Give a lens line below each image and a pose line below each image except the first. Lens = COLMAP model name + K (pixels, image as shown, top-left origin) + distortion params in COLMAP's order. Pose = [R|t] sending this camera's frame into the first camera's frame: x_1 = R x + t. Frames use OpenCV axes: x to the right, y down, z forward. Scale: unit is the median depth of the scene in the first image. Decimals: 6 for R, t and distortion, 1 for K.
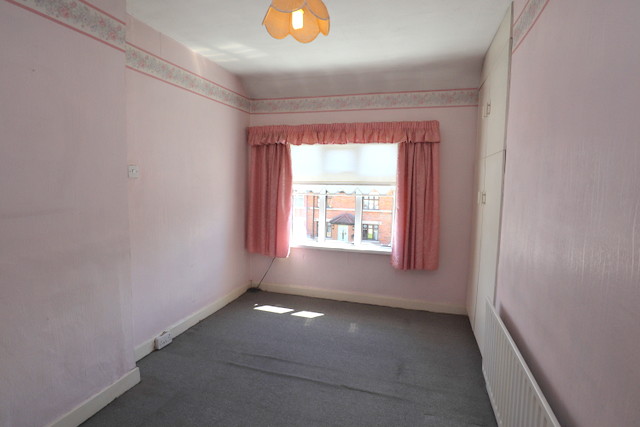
lens RADIAL K [[325.7, 0, 322.6], [0, 325.7, 212.0], [0, 0, 1]] dist [-0.027053, 0.003677]
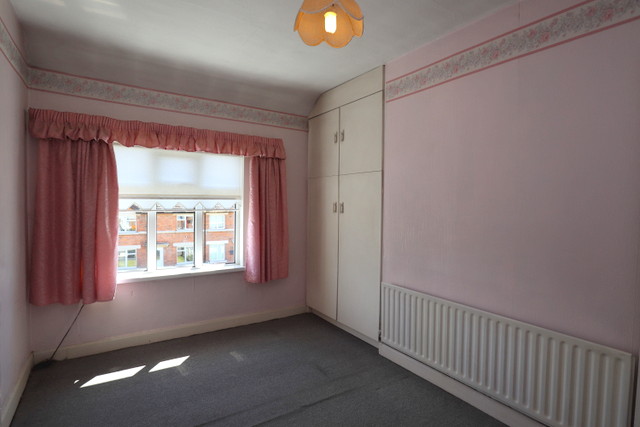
lens RADIAL K [[325.7, 0, 320.7], [0, 325.7, 213.6], [0, 0, 1]] dist [-0.027053, 0.003677]
pose [[0.644212, -0.035419, 0.764026, -0.372187], [0.071792, 0.997317, -0.014299, -0.007245], [-0.761470, 0.064063, 0.645027, 0.190227]]
